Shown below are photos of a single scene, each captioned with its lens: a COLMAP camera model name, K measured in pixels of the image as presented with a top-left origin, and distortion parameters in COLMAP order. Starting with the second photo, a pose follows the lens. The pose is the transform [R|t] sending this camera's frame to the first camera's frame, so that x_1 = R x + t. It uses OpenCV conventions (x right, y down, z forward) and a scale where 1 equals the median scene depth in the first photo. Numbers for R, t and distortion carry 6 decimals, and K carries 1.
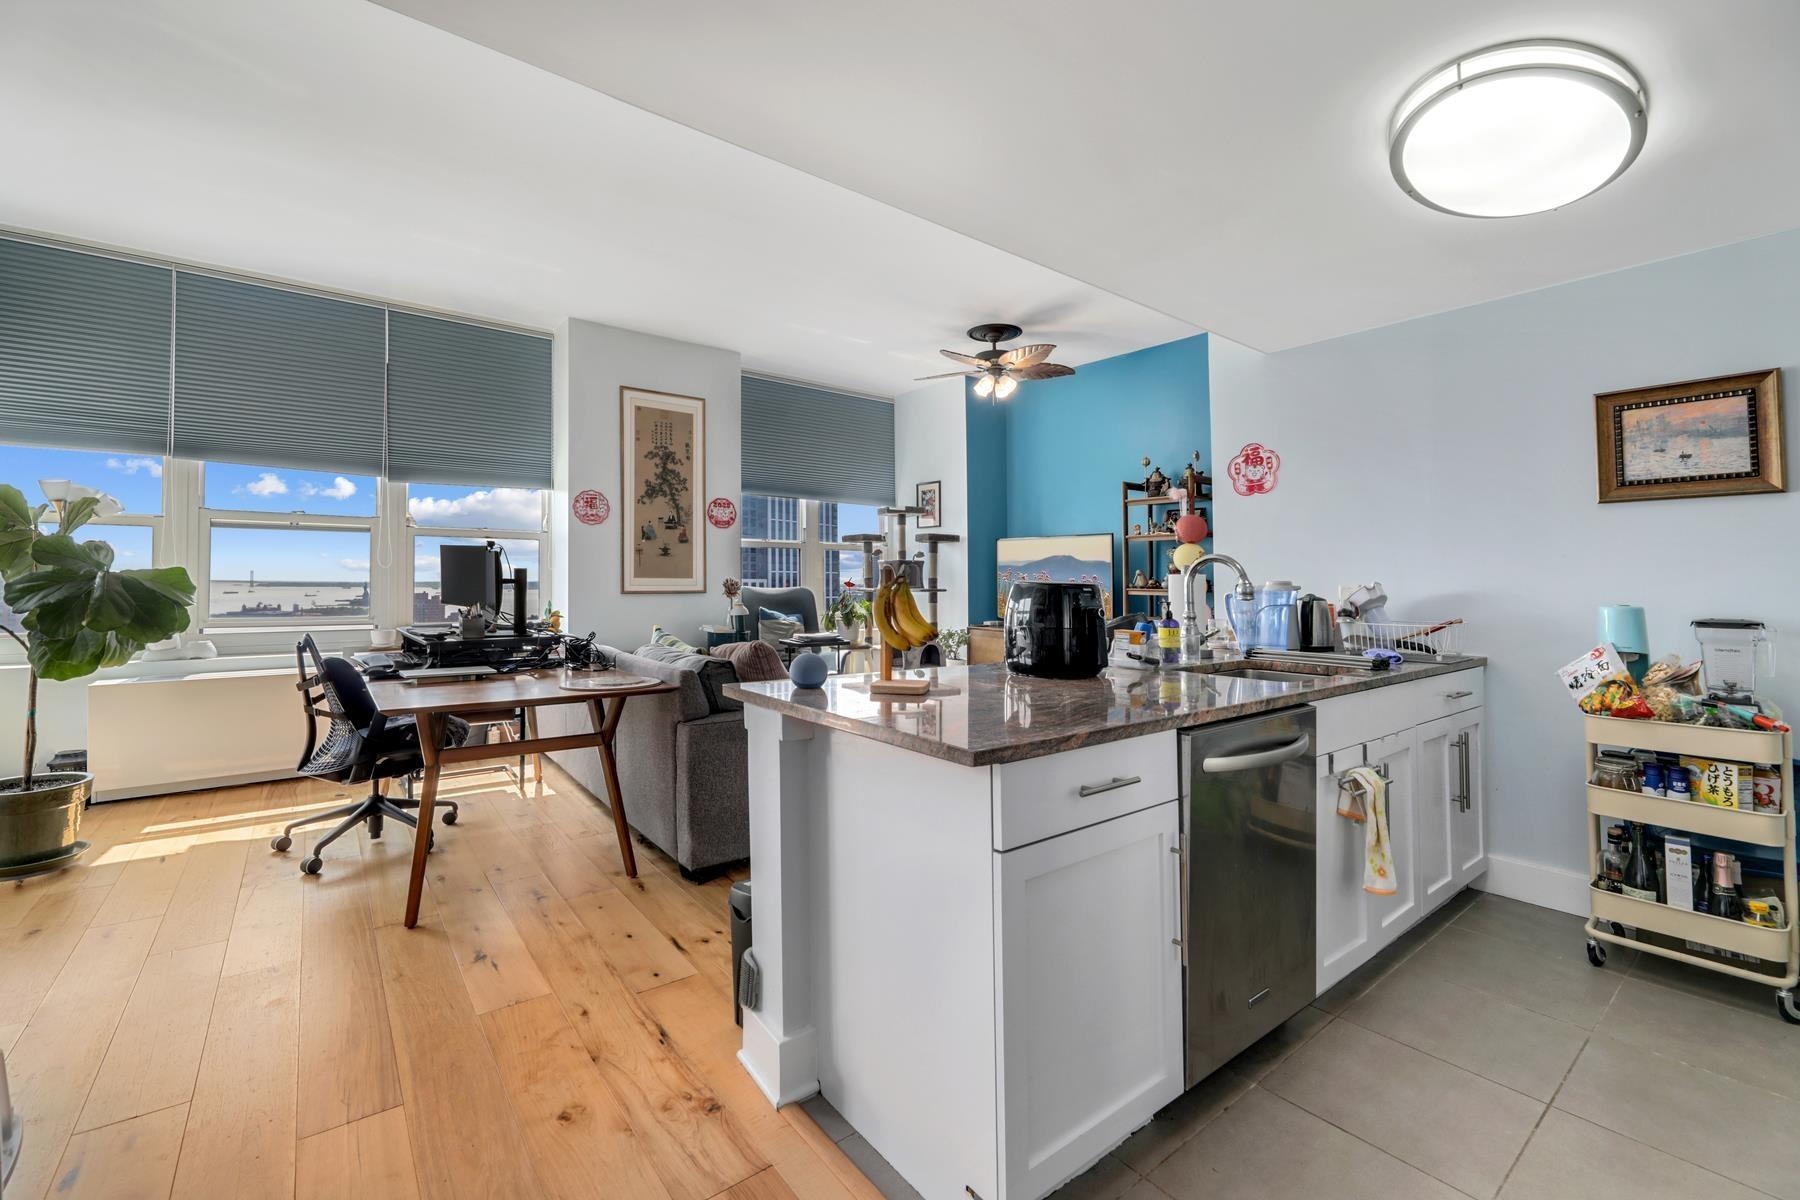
lens RADIAL K [[752.7, 0, 902.2], [0, 752.7, 568.6], [0, 0, 1]] dist [-0.000852, -0.000975]
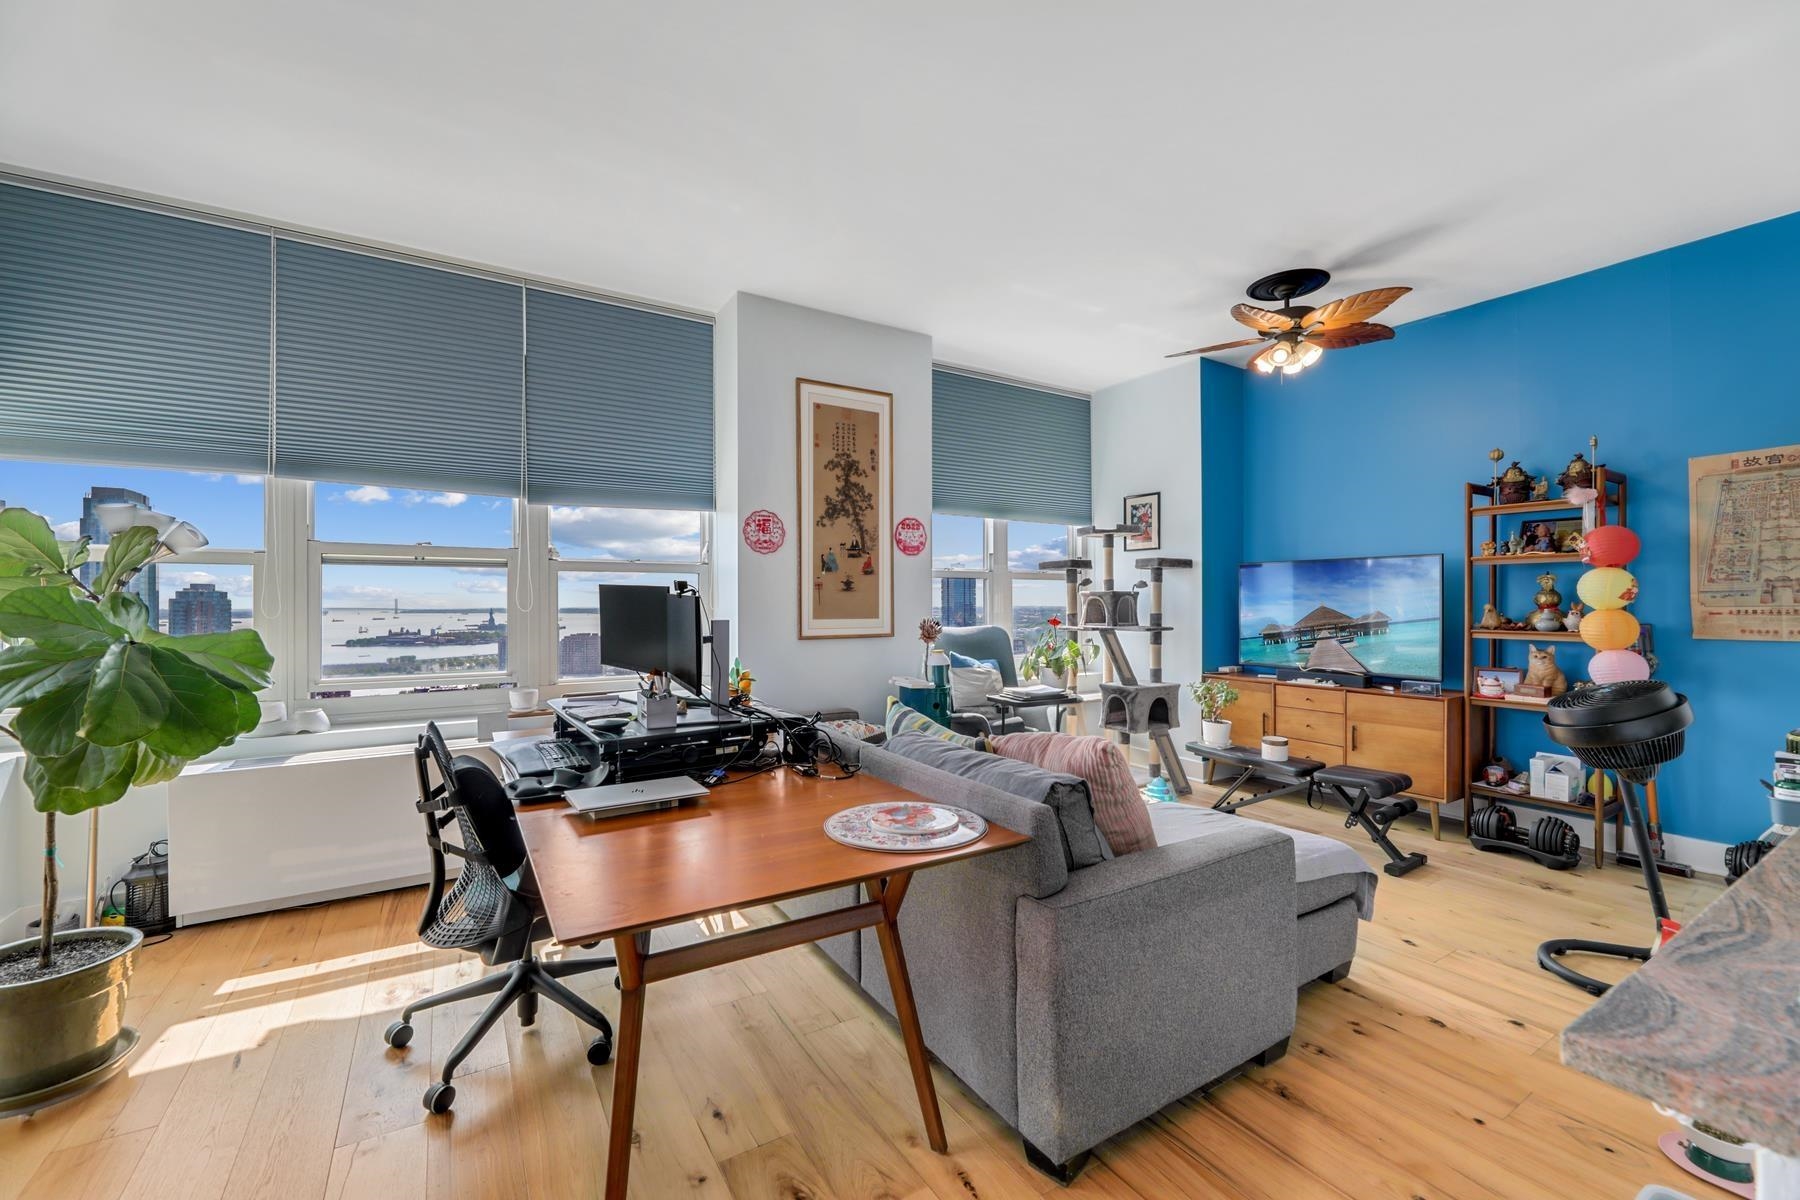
lens RADIAL K [[752.7, 0, 897.4], [0, 752.7, 593.0], [0, 0, 1]] dist [-0.000852, -0.000975]
pose [[0.992370, -0.008380, -0.123011, -0.173487], [0.008499, 0.999964, 0.000445, -0.015597], [0.123003, -0.001487, 0.992405, 0.226455]]
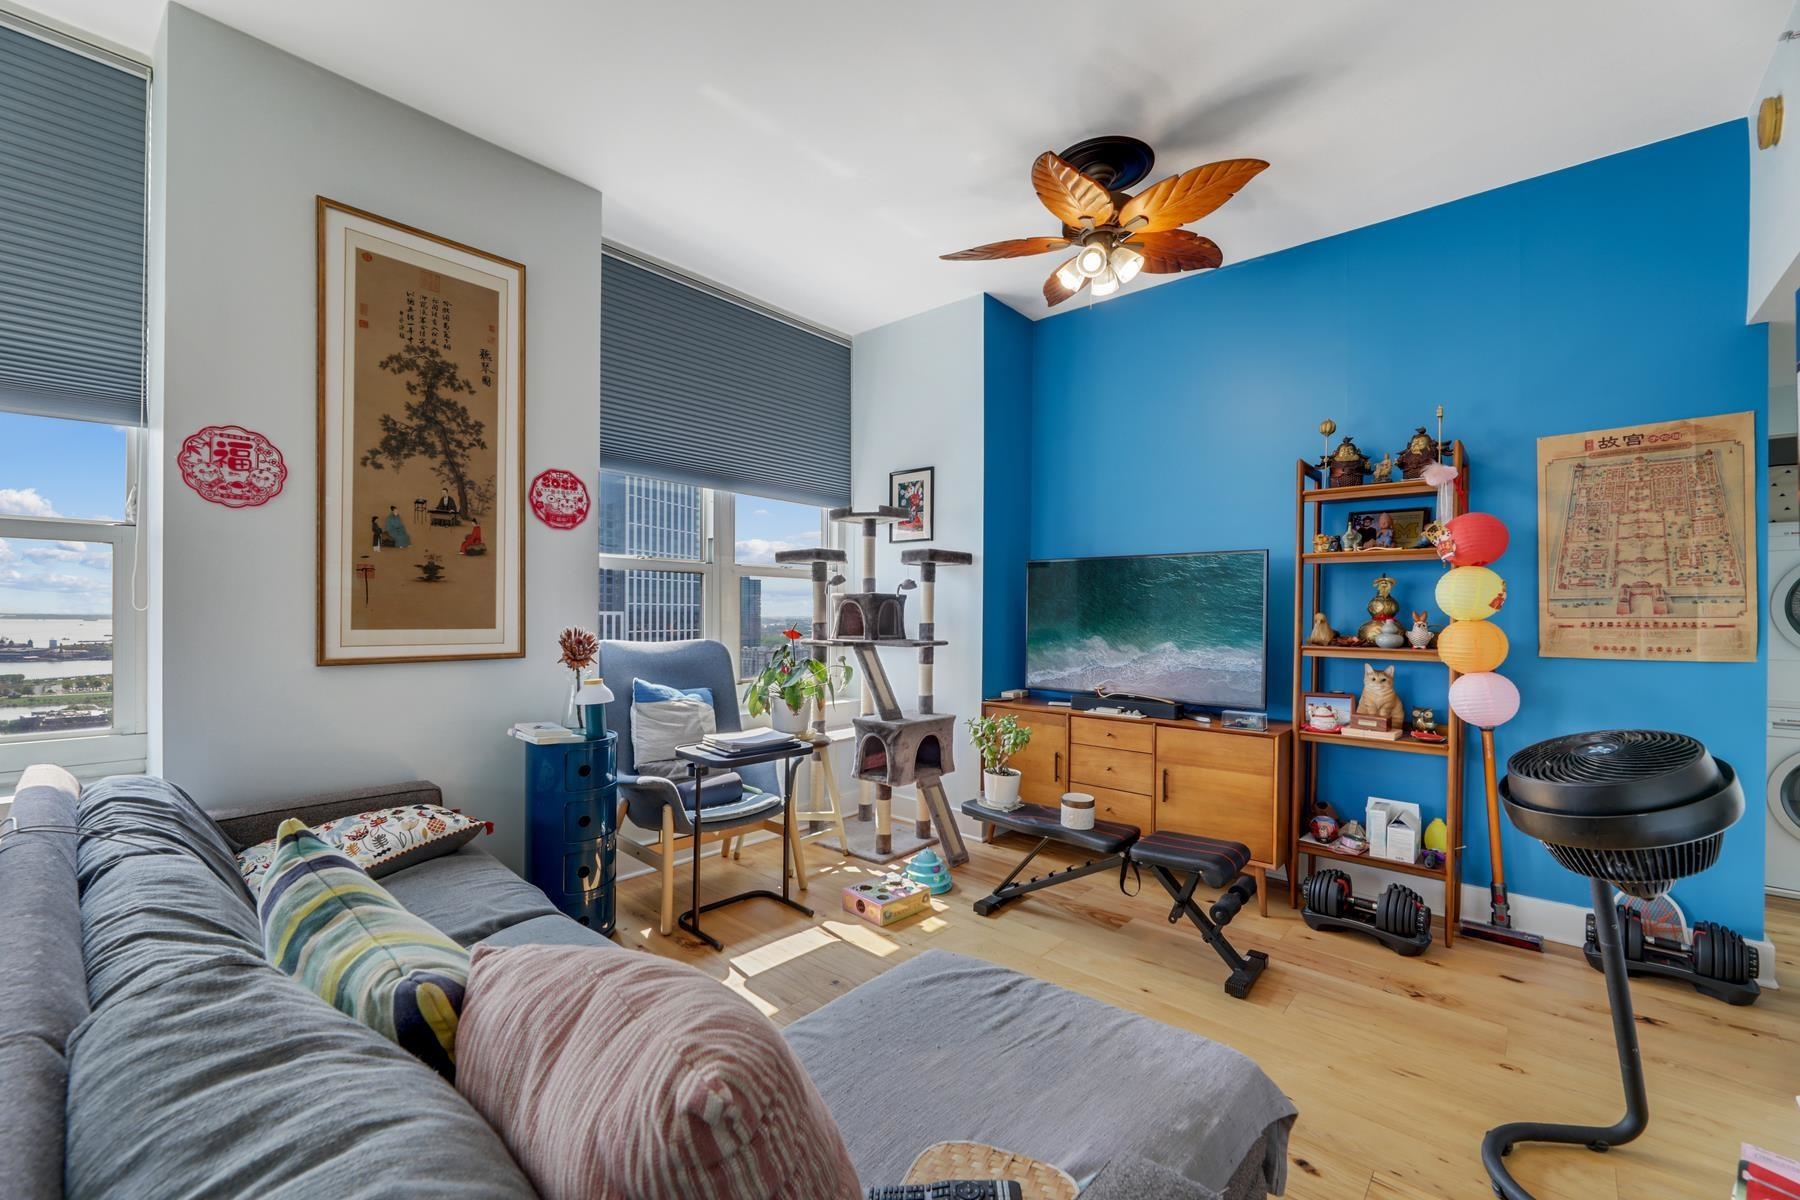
lens RADIAL K [[752.7, 0, 893.7], [0, 752.7, 583.0], [0, 0, 1]] dist [-0.000852, -0.000975]
pose [[0.988009, 0.008783, 0.154144, -0.105434], [-0.004918, 0.999664, -0.025437, -0.005843], [-0.154316, 0.024374, 0.987721, 0.515302]]
